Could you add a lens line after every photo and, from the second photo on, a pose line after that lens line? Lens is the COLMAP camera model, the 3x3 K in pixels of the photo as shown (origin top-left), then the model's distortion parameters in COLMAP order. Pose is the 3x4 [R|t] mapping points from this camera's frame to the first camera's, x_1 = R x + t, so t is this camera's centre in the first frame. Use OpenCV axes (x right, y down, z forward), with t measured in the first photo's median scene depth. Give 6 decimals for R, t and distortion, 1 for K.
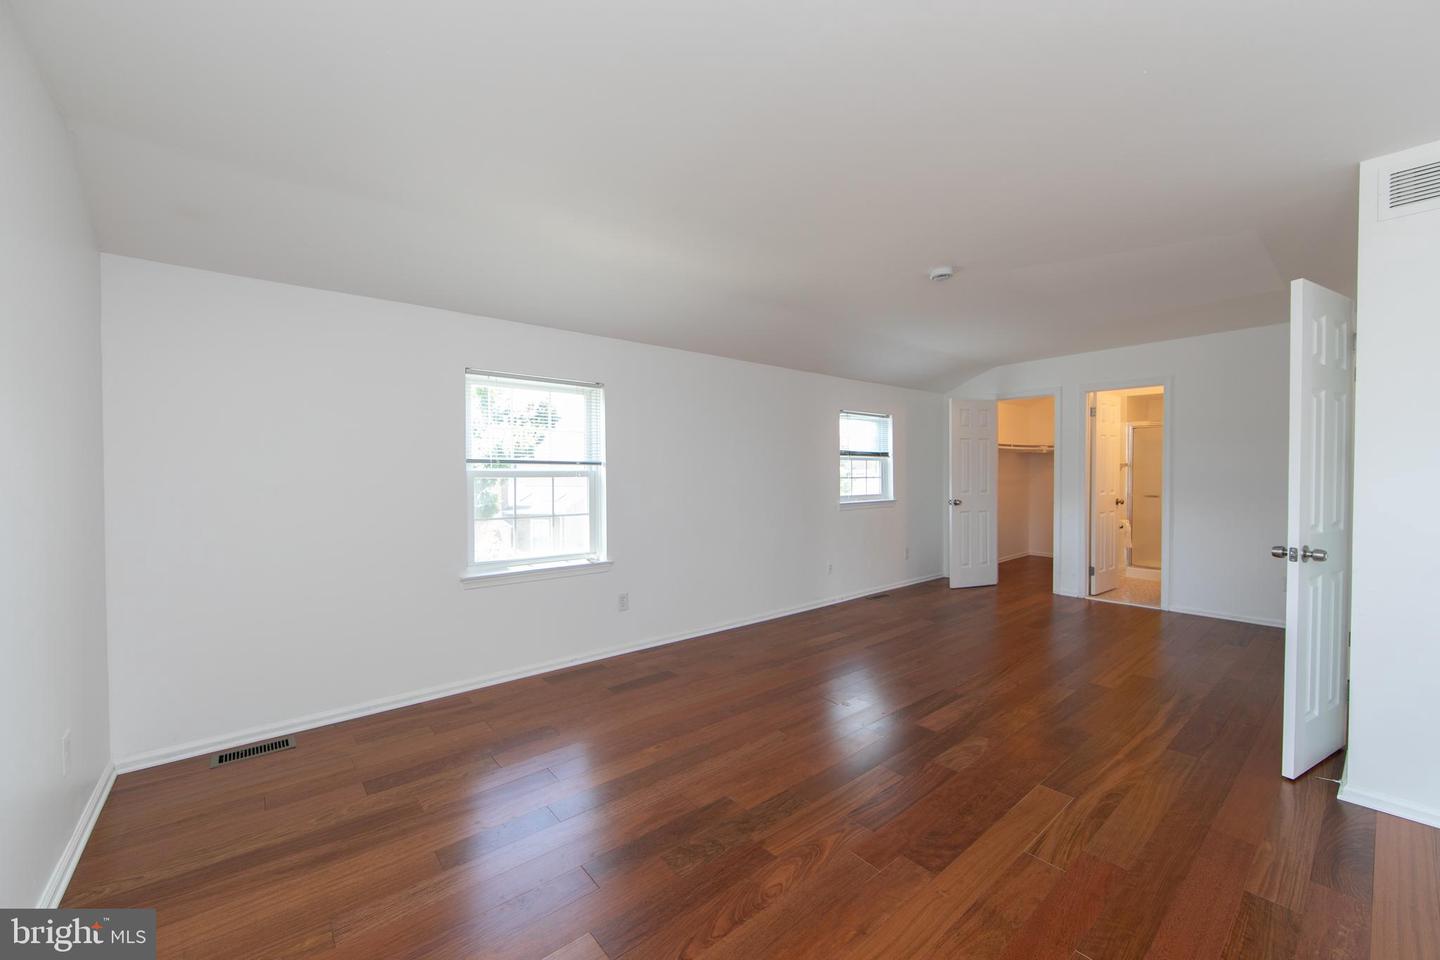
lens RADIAL K [[566.1, 0, 724.5], [0, 566.1, 478.2], [0, 0, 1]] dist [-0.006630, 0.000504]
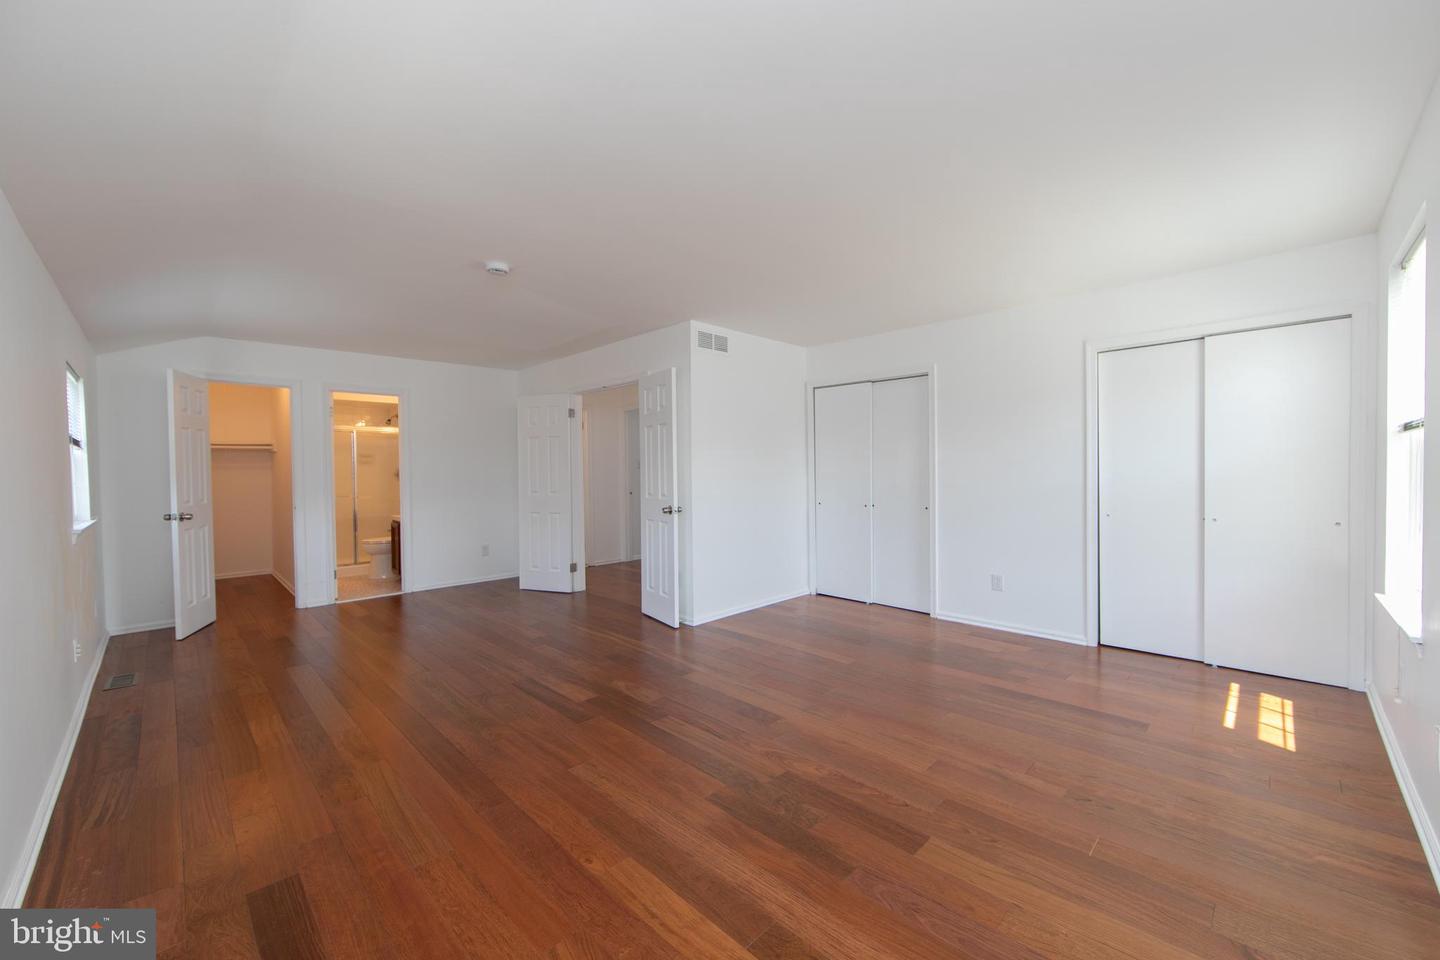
lens RADIAL K [[566.1, 0, 722.3], [0, 566.1, 481.1], [0, 0, 1]] dist [-0.006630, 0.000504]
pose [[-0.091012, -0.011232, 0.995786, -0.690098], [0.024731, 0.999603, 0.013536, 0.009717], [-0.995543, 0.025859, -0.090699, 0.760004]]
